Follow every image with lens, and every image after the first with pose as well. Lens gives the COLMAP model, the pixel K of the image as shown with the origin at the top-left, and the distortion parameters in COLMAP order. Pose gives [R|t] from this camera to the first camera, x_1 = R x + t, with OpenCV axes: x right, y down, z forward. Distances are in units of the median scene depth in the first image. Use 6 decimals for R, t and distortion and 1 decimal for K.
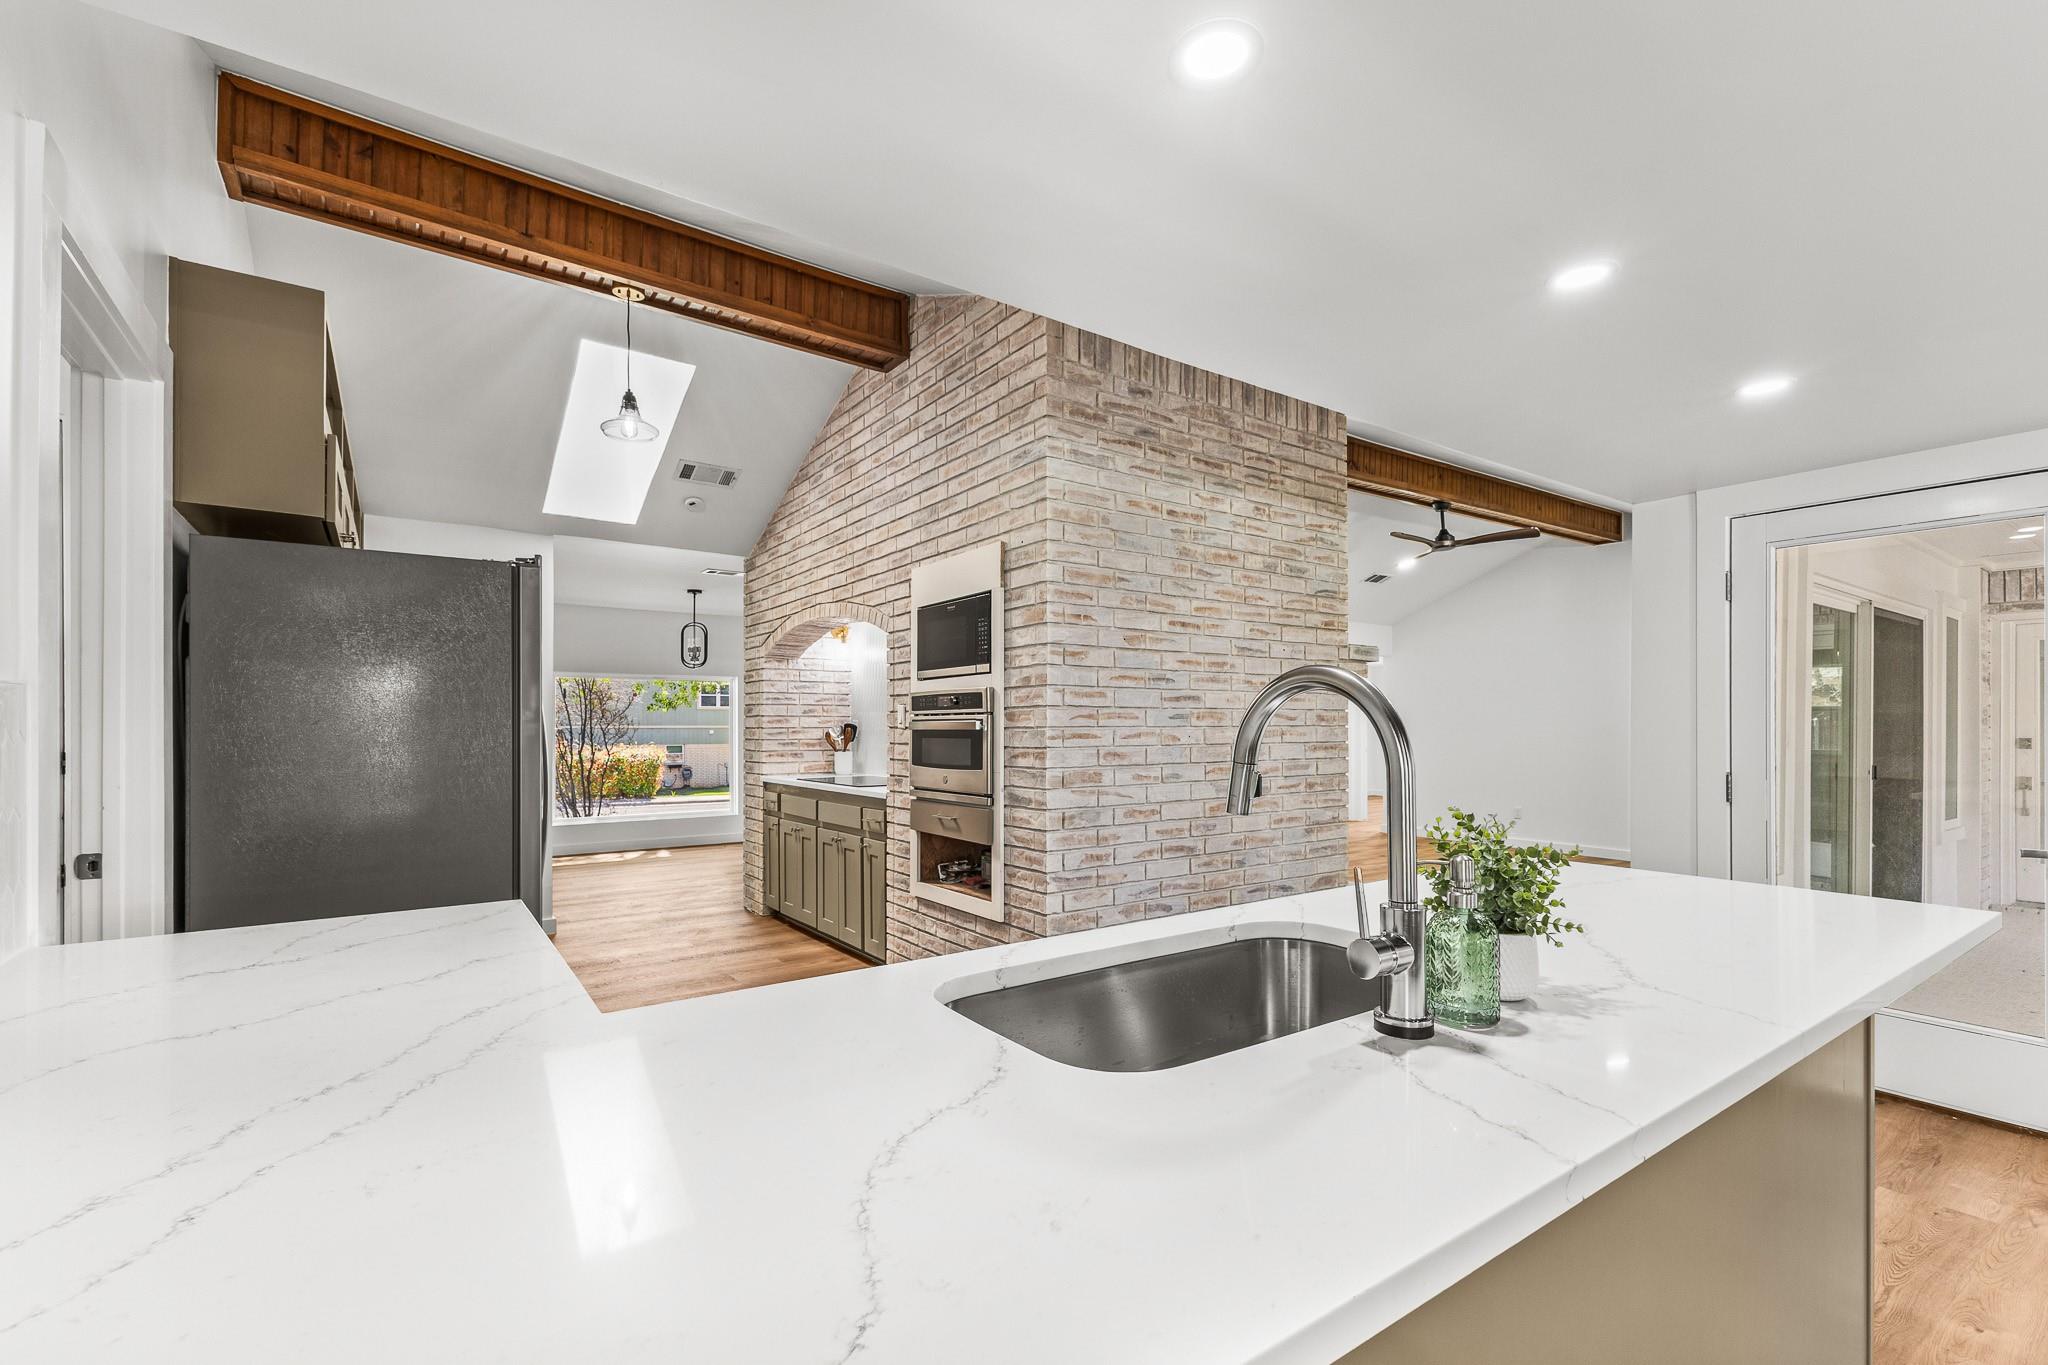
lens RADIAL K [[901.1, 0, 1020.5], [0, 901.1, 723.2], [0, 0, 1]] dist [0.005545, -0.000342]
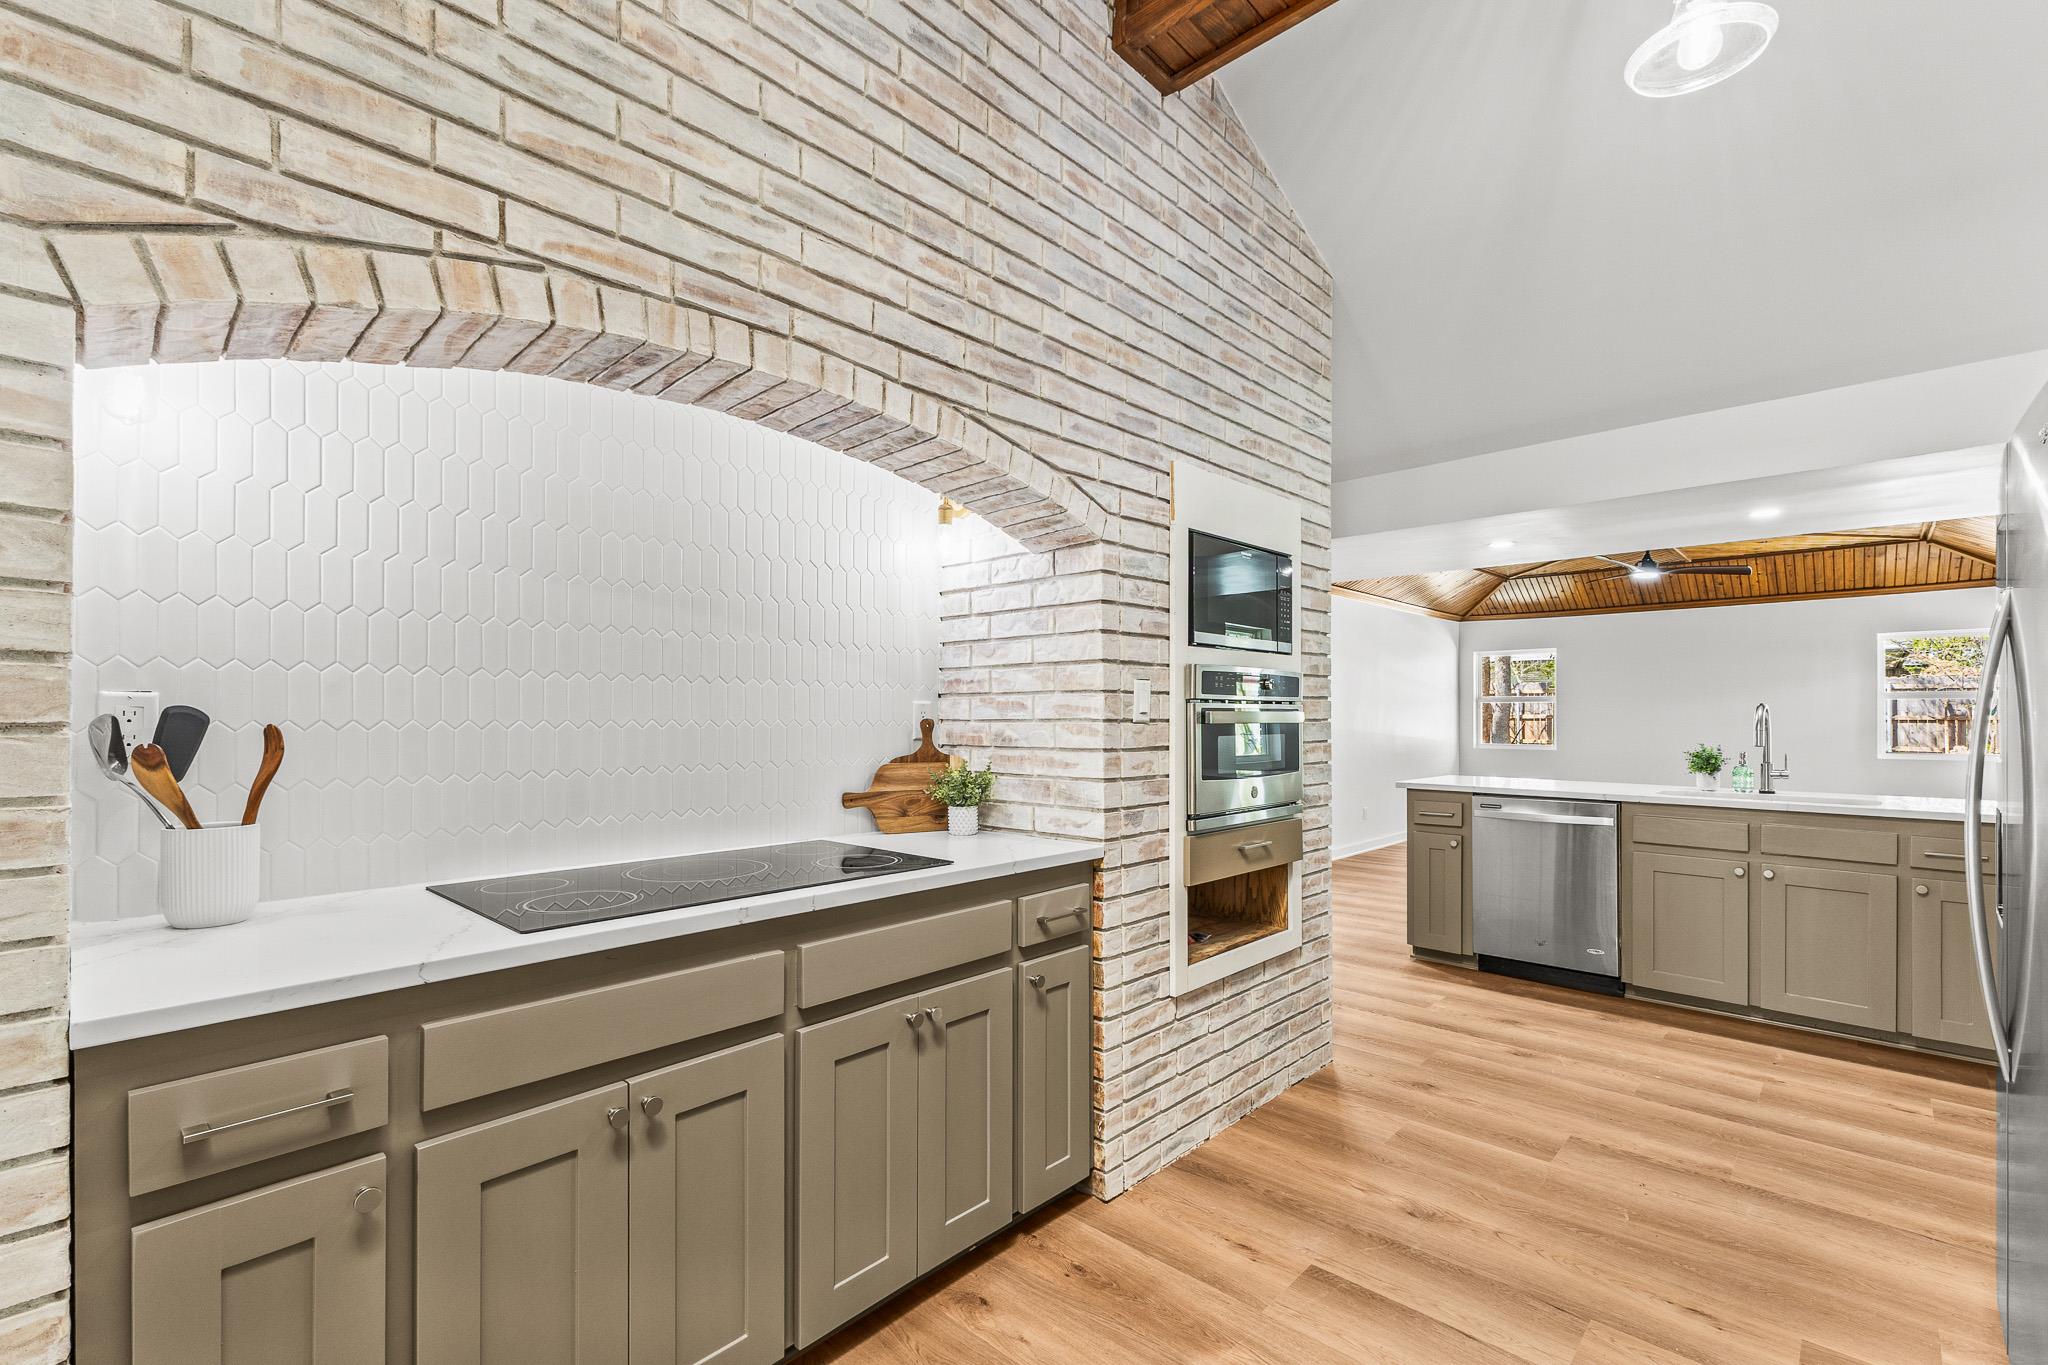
lens RADIAL K [[901.1, 0, 1011.2], [0, 901.1, 716.5], [0, 0, 1]] dist [0.005545, -0.000342]
pose [[-0.194361, 0.002906, 0.980926, -0.486722], [-0.006486, 0.999970, -0.004248, 0.003895], [-0.980909, -0.007188, -0.194336, 0.860667]]
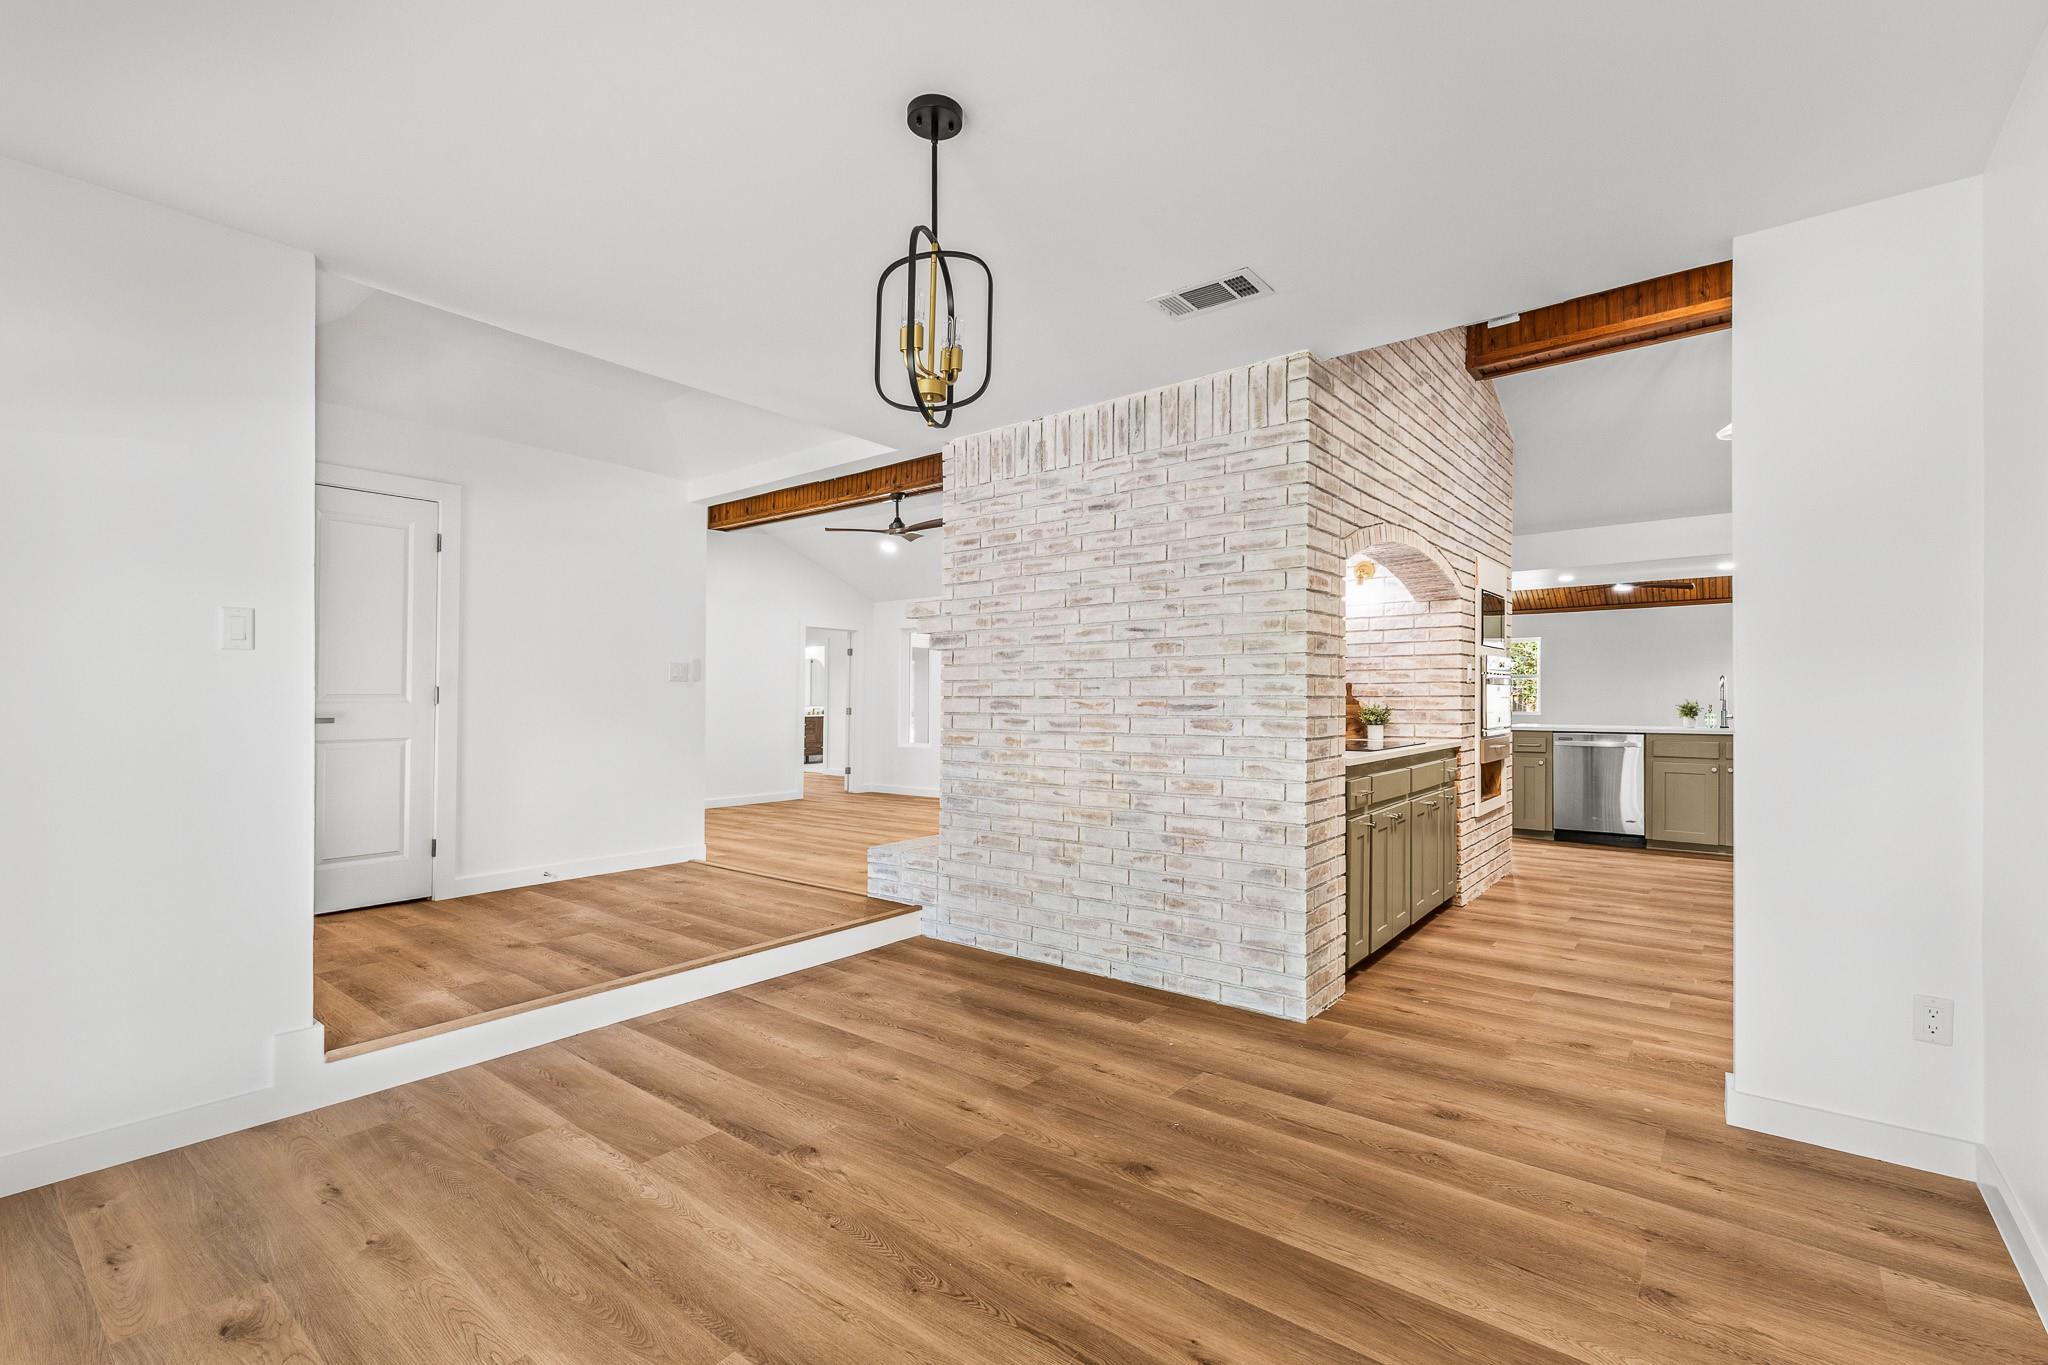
lens RADIAL K [[901.1, 0, 1022.8], [0, 901.1, 705.8], [0, 0, 1]] dist [0.005545, -0.000342]
pose [[-0.277487, -0.002892, 0.960725, -0.817003], [-0.000198, 0.999996, 0.002953, 0.024361], [-0.960729, 0.000630, -0.277487, 1.391676]]
